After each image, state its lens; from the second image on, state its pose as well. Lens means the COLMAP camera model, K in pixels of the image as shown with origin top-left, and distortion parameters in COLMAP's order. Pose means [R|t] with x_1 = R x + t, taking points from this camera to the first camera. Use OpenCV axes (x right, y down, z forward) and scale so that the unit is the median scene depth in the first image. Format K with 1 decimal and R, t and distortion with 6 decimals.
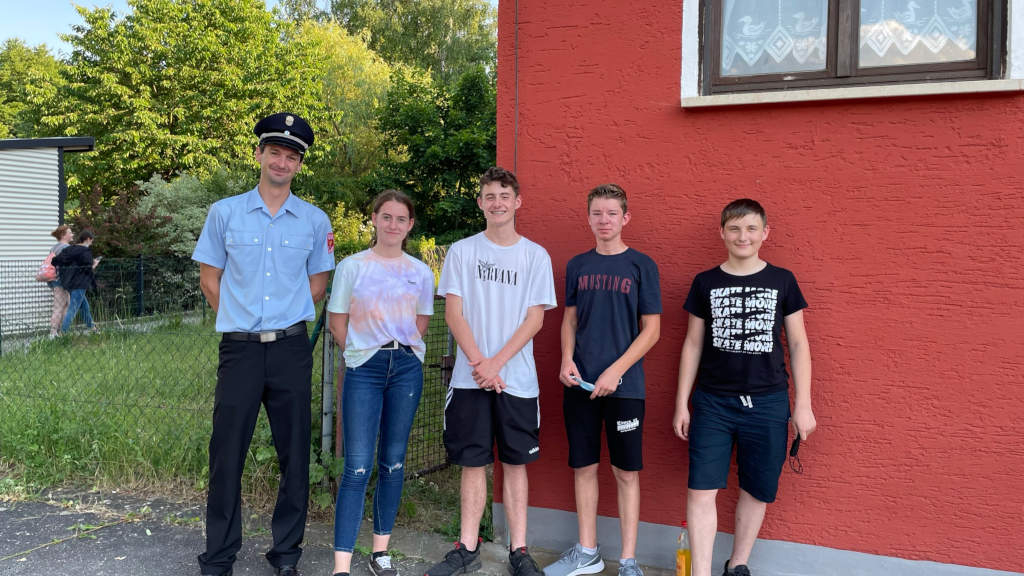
lens RADIAL K [[786.5, 0, 511.8], [0, 786.5, 283.1], [0, 0, 1]] dist [0.045436, -0.059606]
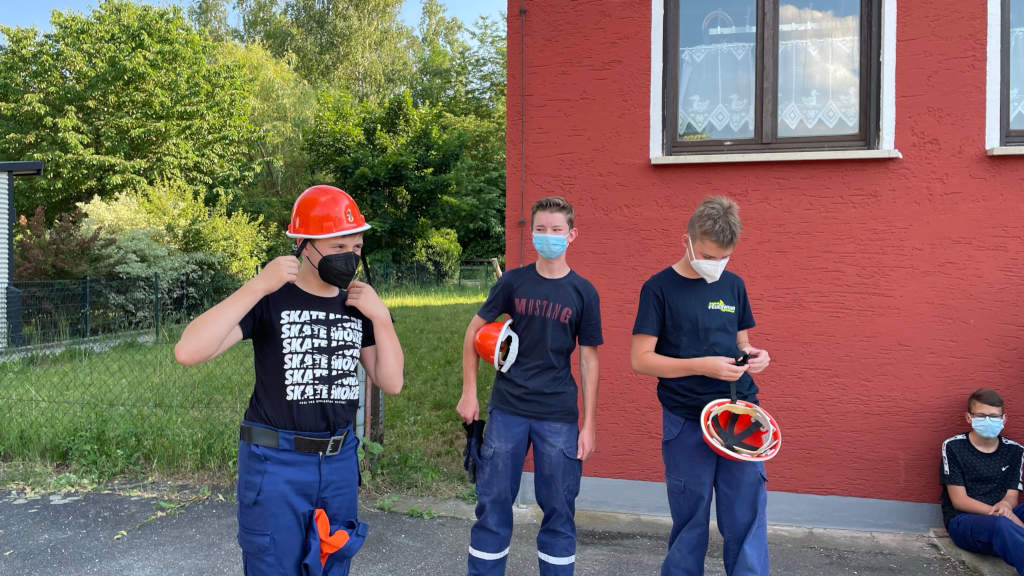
lens RADIAL K [[786.5, 0, 515.8], [0, 786.5, 284.4], [0, 0, 1]] dist [0.045436, -0.059606]
pose [[0.992853, -0.009505, 0.118963, -0.153606], [0.011919, 0.999737, -0.019590, 0.003359], [-0.118746, 0.020868, 0.992705, -0.258029]]
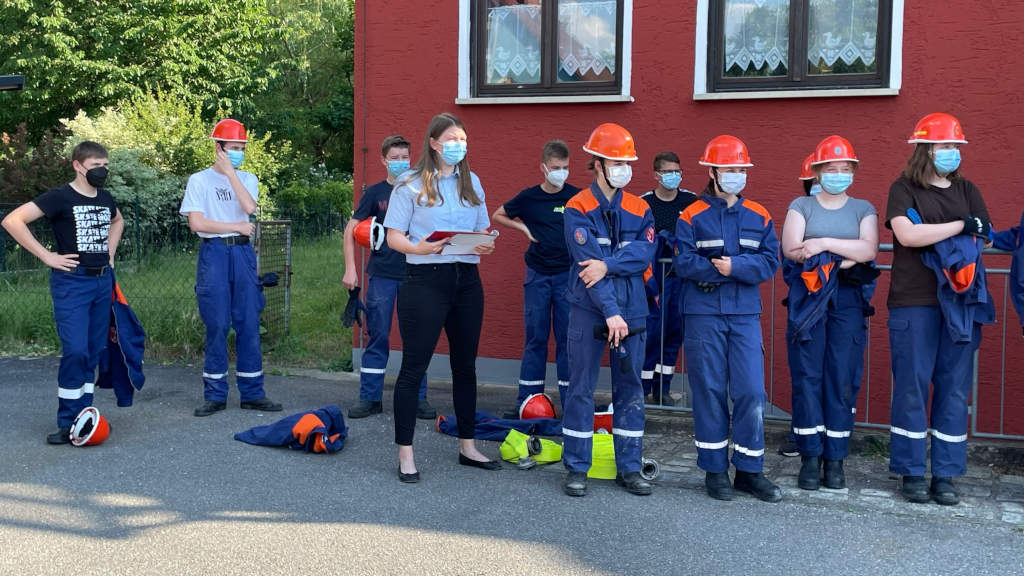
lens RADIAL K [[1174.9, 0, 515.3], [0, 1174.9, 289.5], [0, 0, 1]] dist [0.034374, 0.000000]
pose [[0.999356, 0.007344, -0.035123, 0.385723], [-0.006262, 0.999506, 0.030800, 0.084576], [0.035332, -0.030561, 0.998908, -1.350274]]
